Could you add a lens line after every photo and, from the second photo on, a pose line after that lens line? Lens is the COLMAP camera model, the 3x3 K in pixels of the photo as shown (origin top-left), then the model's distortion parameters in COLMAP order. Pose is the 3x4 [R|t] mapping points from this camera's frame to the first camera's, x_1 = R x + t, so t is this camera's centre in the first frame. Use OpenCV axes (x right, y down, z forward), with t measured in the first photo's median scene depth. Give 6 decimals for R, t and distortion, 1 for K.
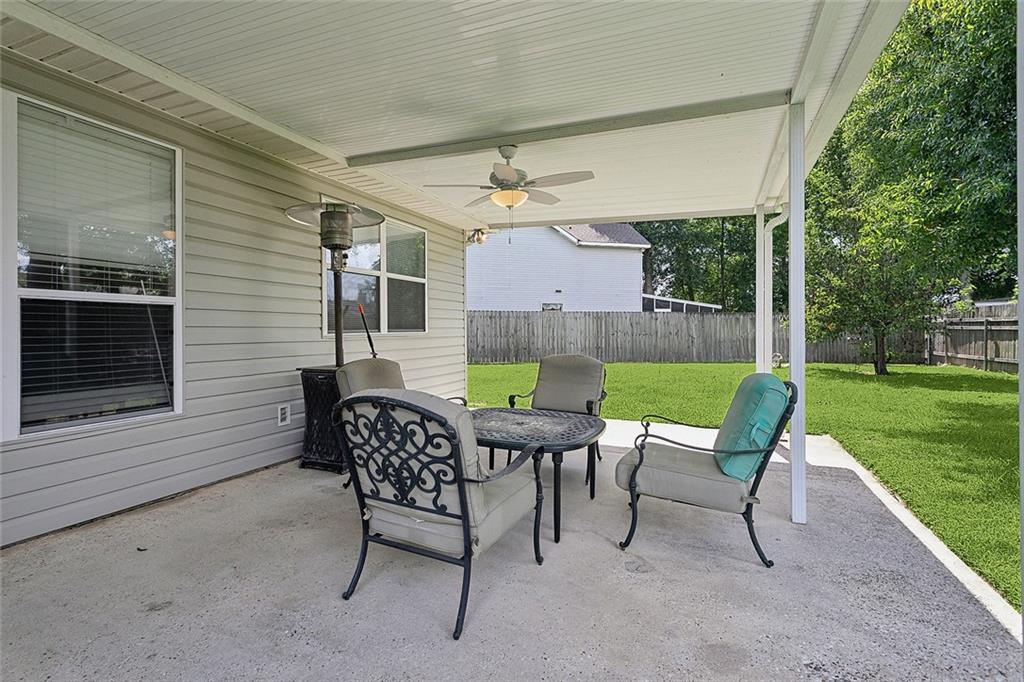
lens RADIAL K [[488.9, 0, 513.6], [0, 488.9, 329.2], [0, 0, 1]] dist [0.001848, -0.000075]
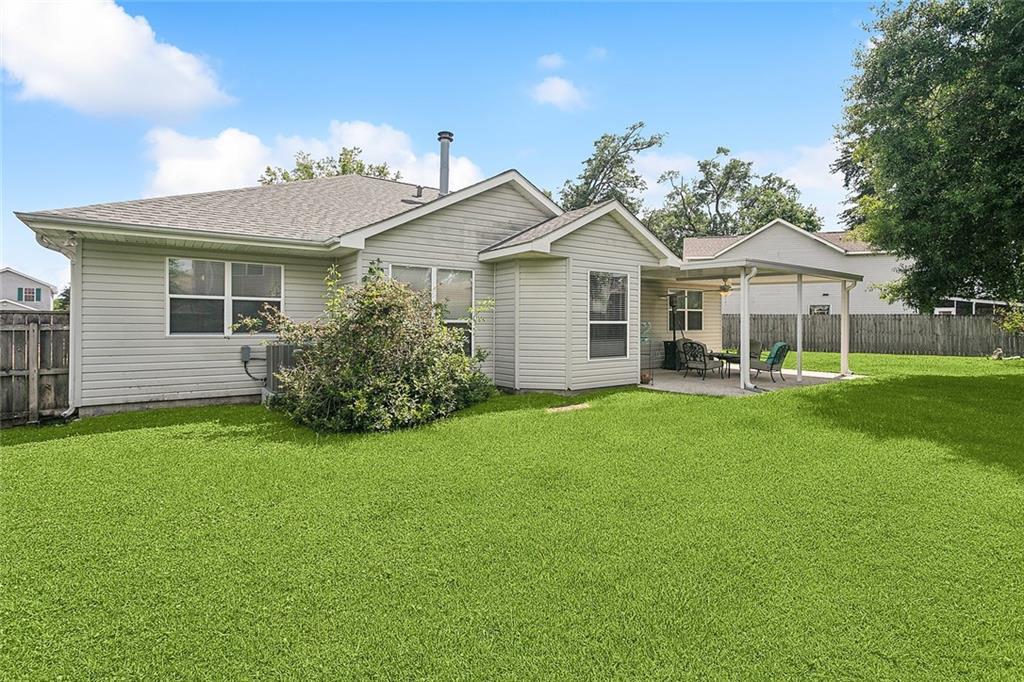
lens RADIAL K [[518.5, 0, 511.0], [0, 518.5, 318.7], [0, 0, 1]] dist [0.000156, -0.000016]
pose [[0.851370, -0.001377, -0.524564, 0.437182], [-0.002624, 0.999973, -0.006885, -0.038554], [0.524559, 0.007238, 0.851343, -2.051080]]
